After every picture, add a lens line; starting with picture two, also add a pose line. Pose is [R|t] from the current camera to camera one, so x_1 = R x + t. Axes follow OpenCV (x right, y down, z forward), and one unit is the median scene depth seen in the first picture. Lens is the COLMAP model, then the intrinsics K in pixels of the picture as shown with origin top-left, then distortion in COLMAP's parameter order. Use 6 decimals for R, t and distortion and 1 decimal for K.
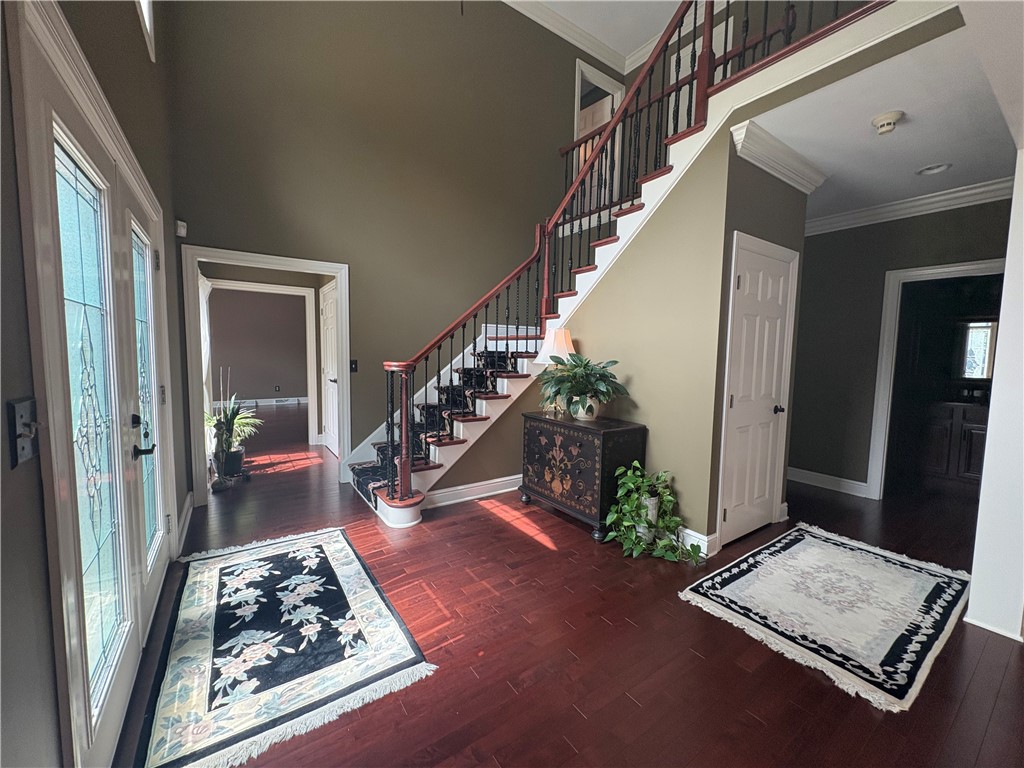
lens RADIAL K [[404.9, 0, 511.7], [0, 404.9, 382.5], [0, 0, 1]] dist [-0.003525, -0.000987]
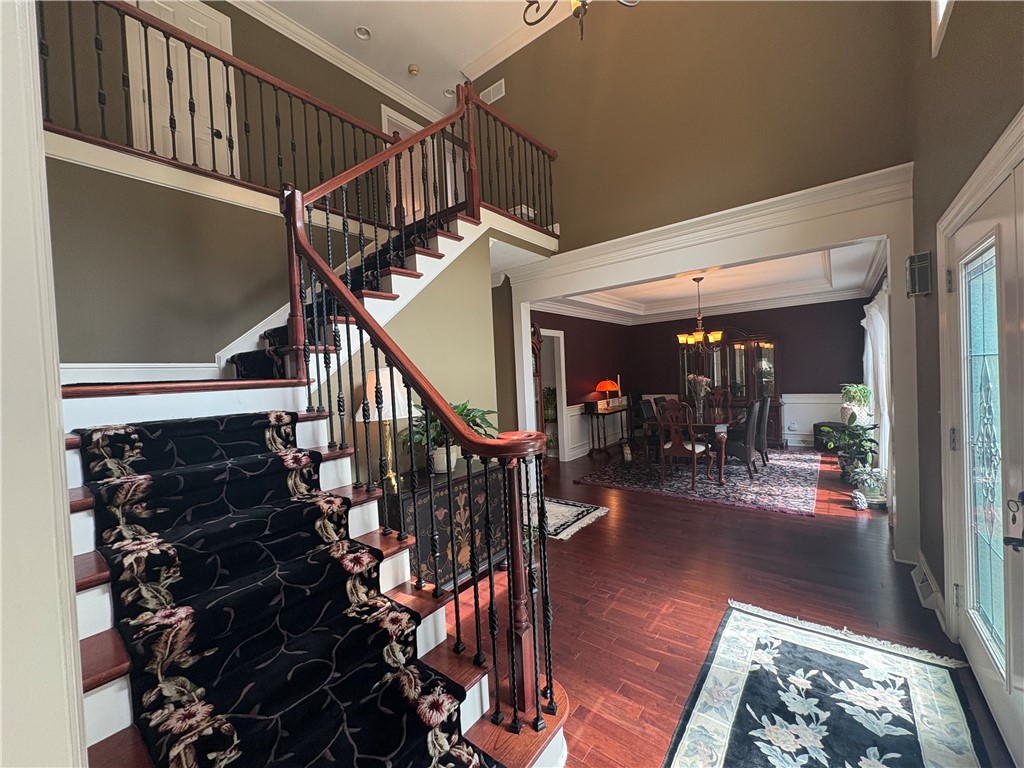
lens RADIAL K [[404.9, 0, 513.3], [0, 404.9, 383.4], [0, 0, 1]] dist [-0.003525, -0.000987]
pose [[-0.289427, -0.026079, 0.956845, -1.107206], [0.116571, 0.991228, 0.062276, -0.214536], [-0.950076, 0.129564, -0.283848, 1.687949]]
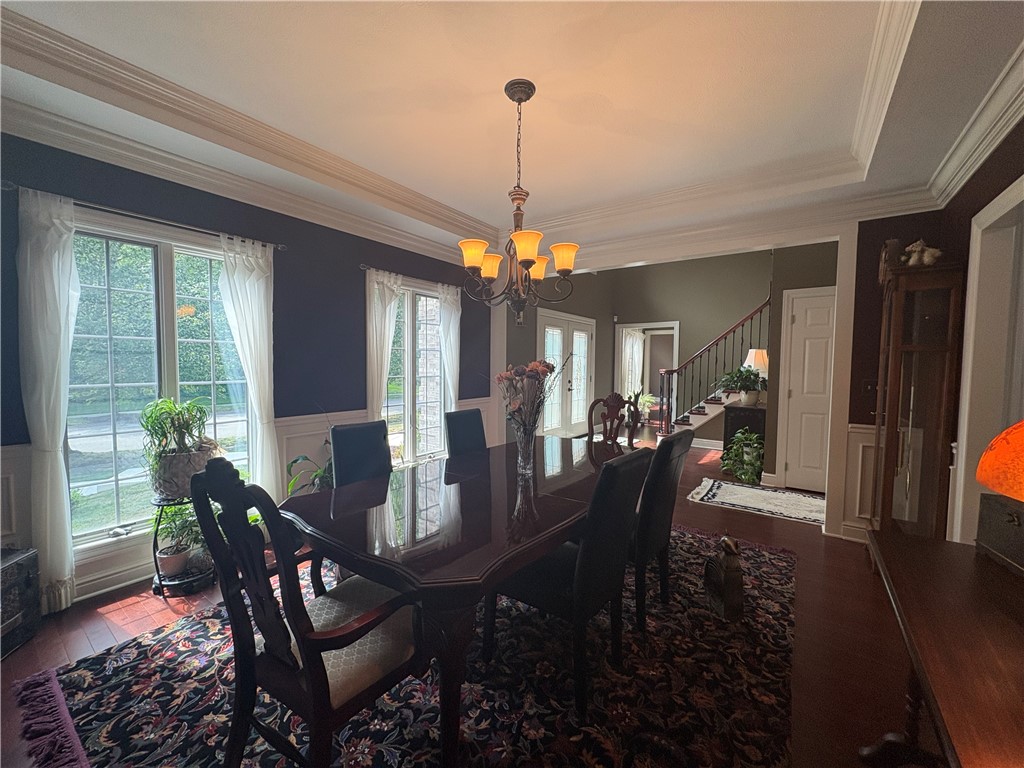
lens RADIAL K [[404.9, 0, 510.5], [0, 404.9, 383.3], [0, 0, 1]] dist [-0.003525, -0.000987]
pose [[0.333879, 0.030011, -0.942138, 2.199769], [-0.077350, 0.996995, 0.004347, 0.112578], [0.939437, 0.071423, 0.335197, -0.736215]]
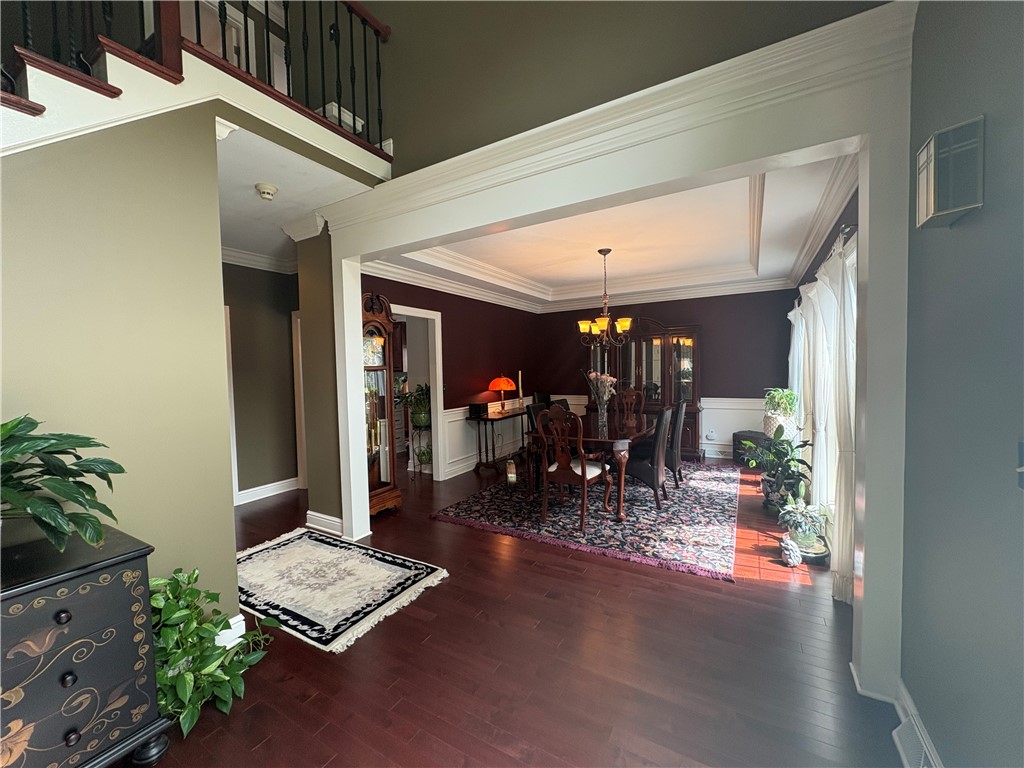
lens RADIAL K [[404.9, 0, 513.0], [0, 404.9, 385.5], [0, 0, 1]] dist [-0.003525, -0.000987]
pose [[-0.423388, -0.048927, 0.904626, -0.589429], [0.085509, 0.991925, 0.093669, -0.129470], [-0.901904, 0.117012, -0.415785, 1.028611]]
